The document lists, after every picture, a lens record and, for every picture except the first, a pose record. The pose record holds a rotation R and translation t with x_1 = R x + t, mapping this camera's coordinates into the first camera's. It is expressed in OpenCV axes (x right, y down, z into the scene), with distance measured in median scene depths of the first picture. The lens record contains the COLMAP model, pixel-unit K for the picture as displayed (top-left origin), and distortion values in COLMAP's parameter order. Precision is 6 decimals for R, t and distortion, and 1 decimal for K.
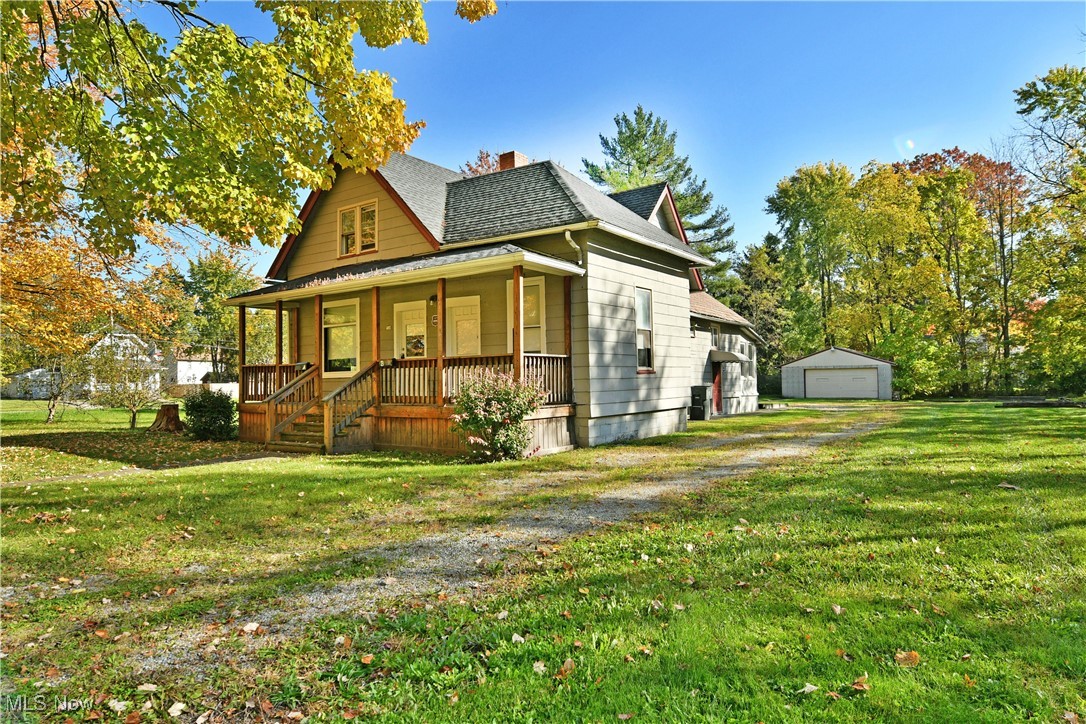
lens RADIAL K [[664.8, 0, 538.9], [0, 664.8, 343.0], [0, 0, 1]] dist [-0.012515, -0.003217]
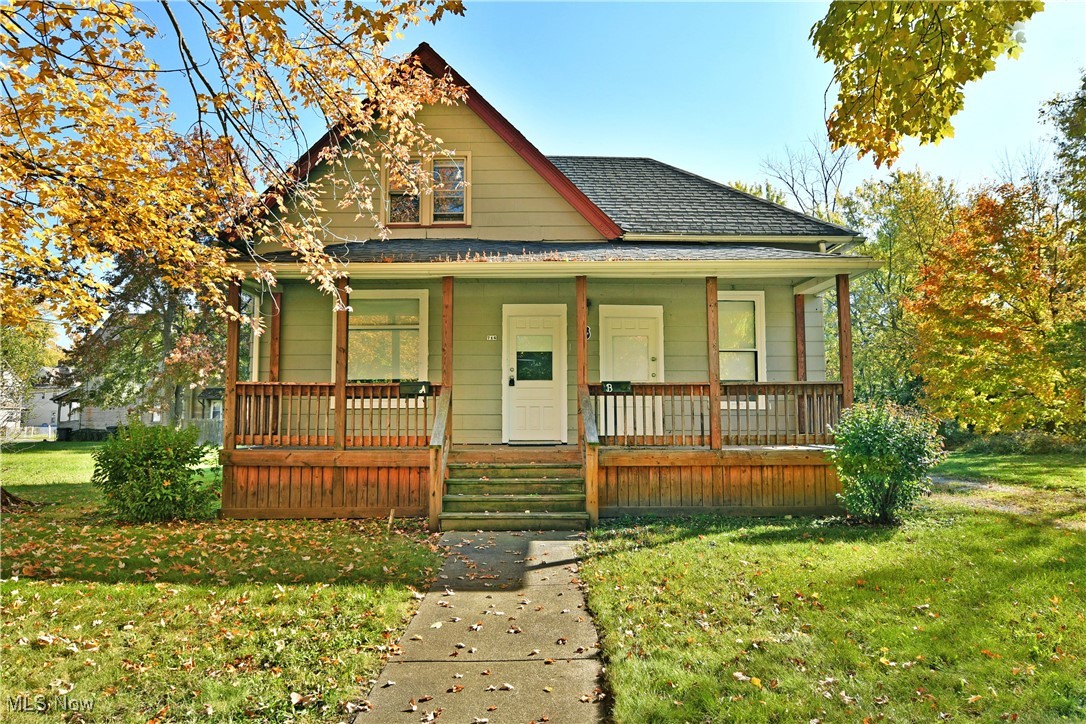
lens RADIAL K [[664.8, 0, 538.9], [0, 664.8, 343.0], [0, 0, 1]] dist [-0.012515, -0.003217]
pose [[0.815255, 0.076953, 0.573967, -0.588538], [-0.041388, 0.996340, -0.074794, 0.032955], [-0.577622, 0.037220, 0.815456, 0.407784]]
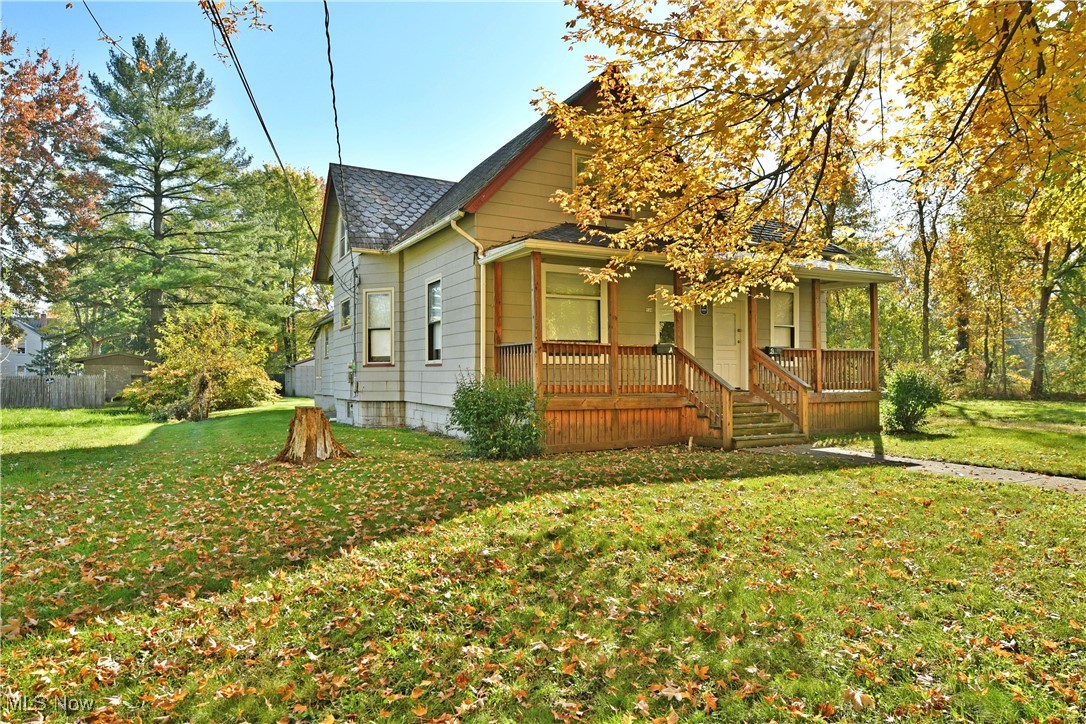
lens RADIAL K [[628.1, 0, 543.0], [0, 628.1, 362.0], [0, 0, 1]] dist [-0.002086, -0.000476]
pose [[0.433932, 0.030513, 0.900429, -1.067843], [-0.057739, 0.998314, -0.006004, 0.060757], [-0.899093, -0.049385, 0.434962, 0.758647]]
